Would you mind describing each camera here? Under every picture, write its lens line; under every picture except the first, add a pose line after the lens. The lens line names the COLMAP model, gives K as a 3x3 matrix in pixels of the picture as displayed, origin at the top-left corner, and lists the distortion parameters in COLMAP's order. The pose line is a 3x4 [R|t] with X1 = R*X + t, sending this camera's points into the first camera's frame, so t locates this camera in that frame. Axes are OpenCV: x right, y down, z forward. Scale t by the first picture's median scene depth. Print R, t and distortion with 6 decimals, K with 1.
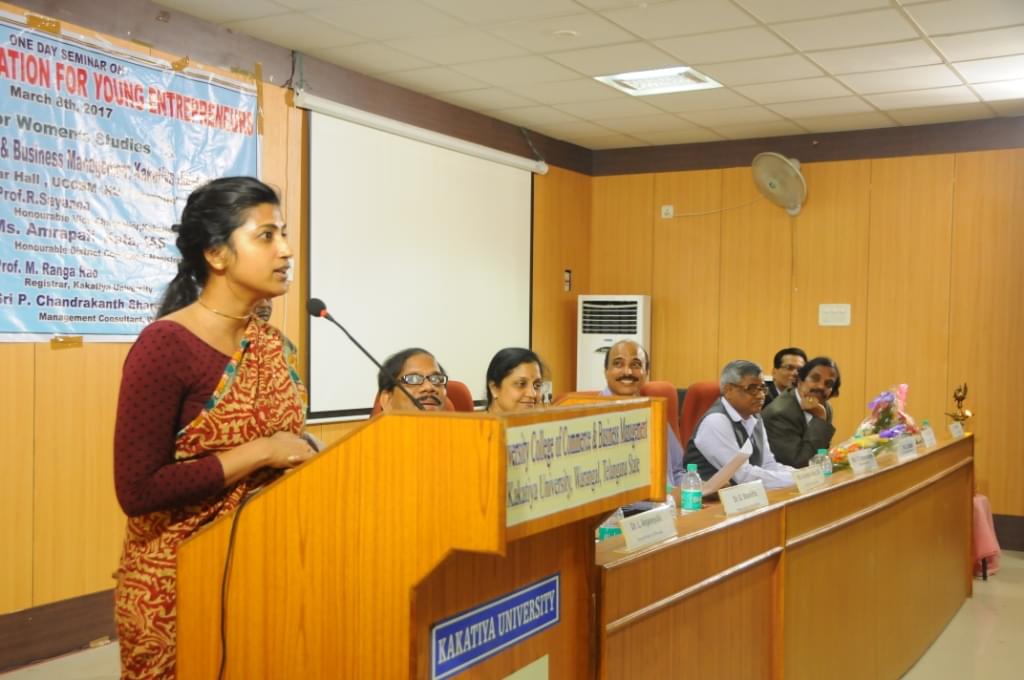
lens RADIAL K [[1225.8, 0, 512.0], [0, 1225.8, 340.0], [0, 0, 1]] dist [0.012144, 0.052990]
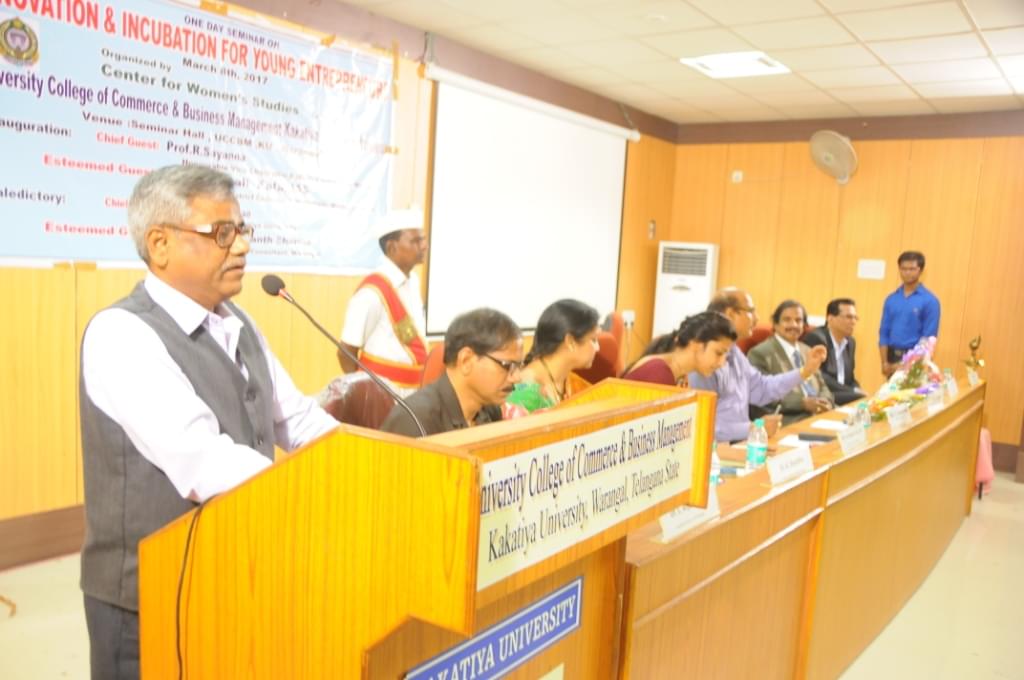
lens RADIAL K [[862.2, 0, 512.0], [0, 862.2, 340.0], [0, 0, 1]] dist [-0.097696, 0.004651]
pose [[0.990984, 0.055088, -0.122128, 0.027967], [-0.043671, 0.994588, 0.094270, -0.021554], [0.126660, -0.088086, 0.988027, 0.195009]]
